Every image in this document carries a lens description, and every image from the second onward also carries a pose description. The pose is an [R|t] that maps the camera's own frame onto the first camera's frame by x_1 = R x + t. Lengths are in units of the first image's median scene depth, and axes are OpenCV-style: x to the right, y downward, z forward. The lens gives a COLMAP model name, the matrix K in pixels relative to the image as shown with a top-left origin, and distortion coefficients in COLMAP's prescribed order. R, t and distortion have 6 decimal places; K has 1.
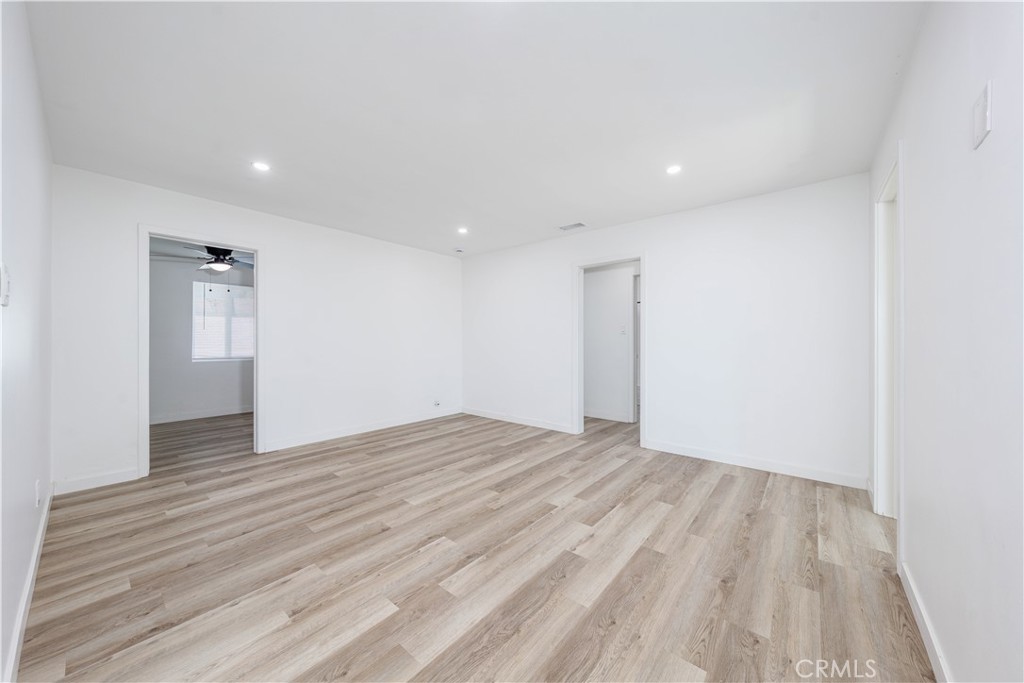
lens RADIAL K [[356.2, 0, 511.0], [0, 356.2, 340.6], [0, 0, 1]] dist [0.002408, 0.000135]
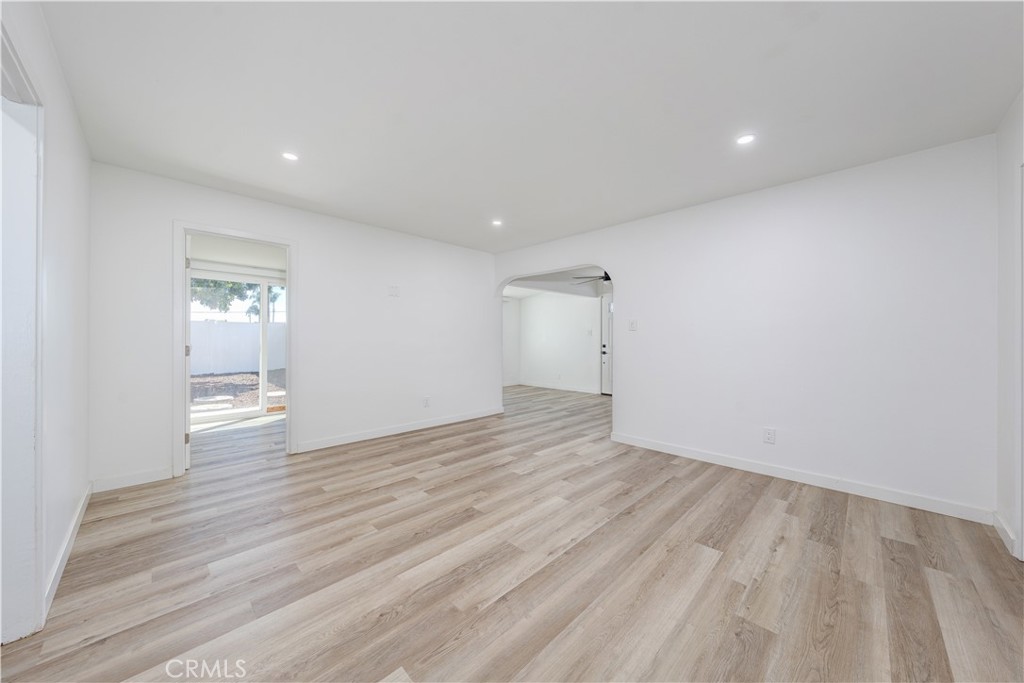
lens RADIAL K [[356.2, 0, 513.1], [0, 356.2, 340.1], [0, 0, 1]] dist [0.002408, 0.000135]
pose [[-0.996743, -0.004644, 0.080505, -0.242453], [-0.004650, 0.999989, 0.000121, 0.001149], [-0.080505, -0.000254, -0.996754, 2.196844]]
